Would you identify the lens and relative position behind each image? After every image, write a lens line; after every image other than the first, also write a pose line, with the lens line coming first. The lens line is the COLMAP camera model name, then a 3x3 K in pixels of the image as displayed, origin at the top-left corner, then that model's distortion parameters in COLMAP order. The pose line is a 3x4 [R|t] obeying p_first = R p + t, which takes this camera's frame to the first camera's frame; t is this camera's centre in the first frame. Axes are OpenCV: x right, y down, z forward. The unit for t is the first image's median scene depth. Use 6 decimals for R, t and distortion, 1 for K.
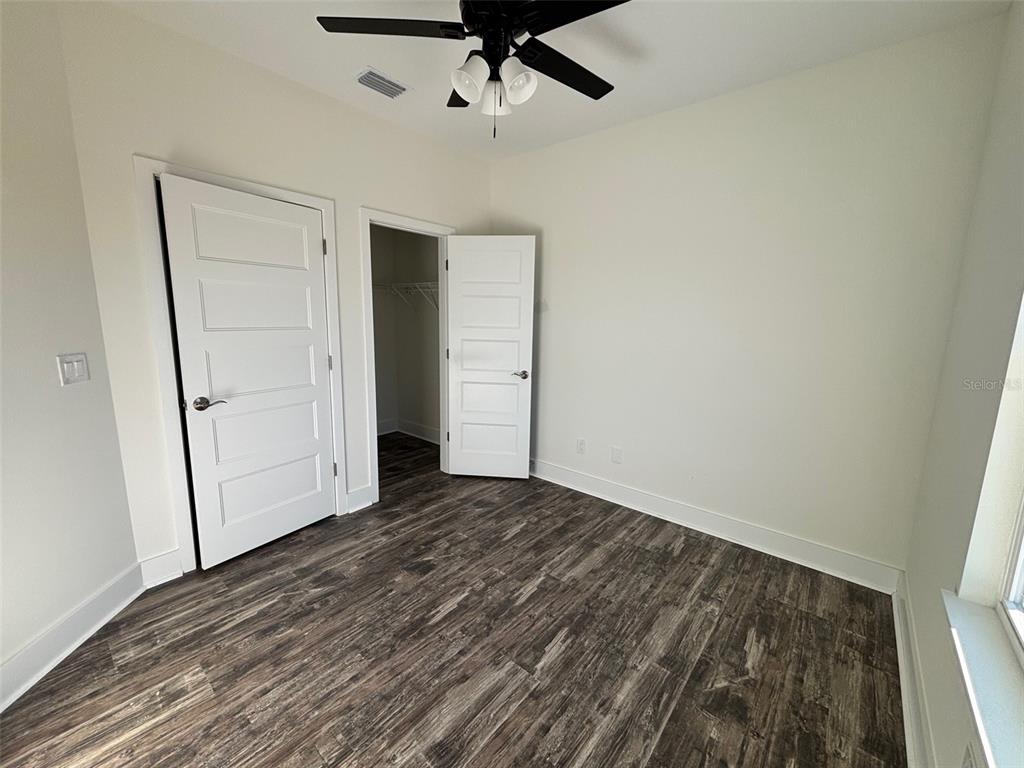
lens RADIAL K [[416.4, 0, 512.0], [0, 416.4, 382.5], [0, 0, 1]] dist [0.002057, 0.000859]
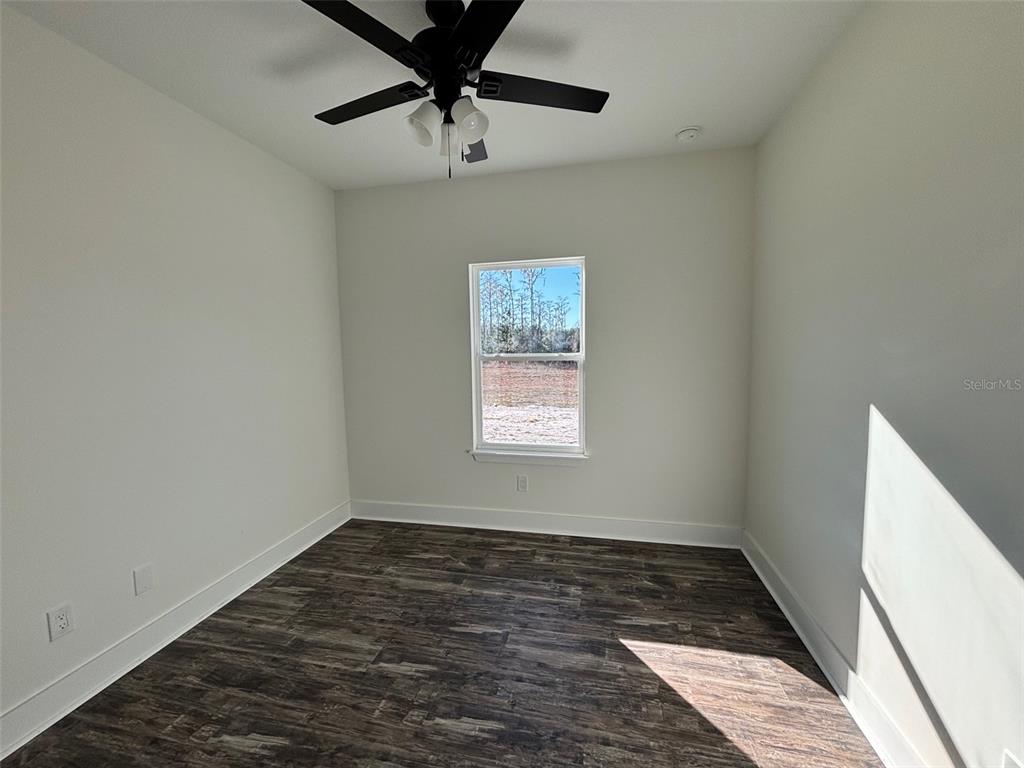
lens RADIAL K [[416.4, 0, 514.9], [0, 416.4, 376.7], [0, 0, 1]] dist [0.002057, 0.000859]
pose [[-0.465870, -0.078114, 0.881398, -0.859395], [0.153220, 0.973927, 0.167300, -0.223043], [-0.871486, 0.212988, -0.441755, 1.168674]]
